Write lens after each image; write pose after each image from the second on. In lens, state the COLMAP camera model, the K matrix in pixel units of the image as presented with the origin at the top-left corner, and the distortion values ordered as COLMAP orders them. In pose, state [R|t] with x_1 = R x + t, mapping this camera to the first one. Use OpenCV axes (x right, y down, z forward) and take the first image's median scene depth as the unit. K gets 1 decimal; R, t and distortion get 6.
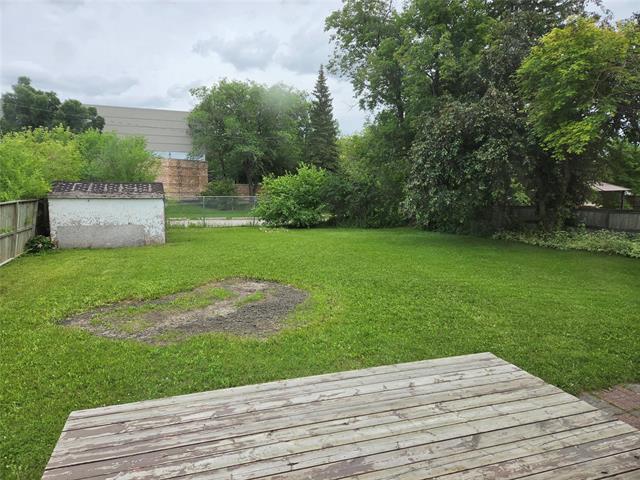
lens RADIAL K [[441.4, 0, 320.0], [0, 441.4, 240.0], [0, 0, 1]] dist [0.027531, -0.005675]
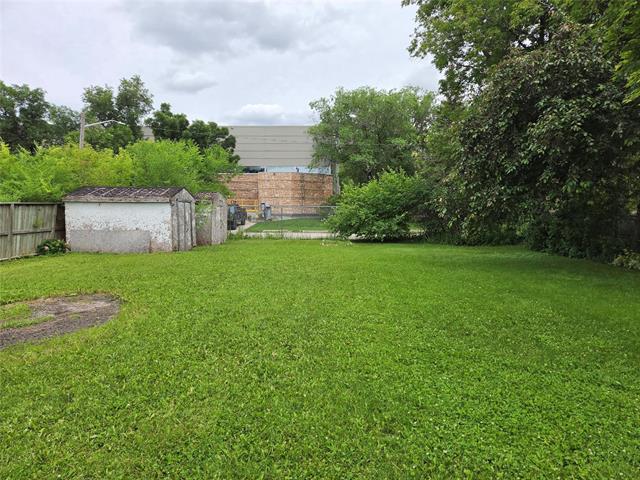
lens RADIAL K [[441.4, 0, 320.0], [0, 441.4, 240.0], [0, 0, 1]] dist [0.027531, -0.005675]
pose [[0.915496, 0.025222, -0.401535, 0.207145], [-0.042411, 0.998522, -0.033976, 0.001521], [0.400085, 0.048135, 0.915213, 0.190528]]
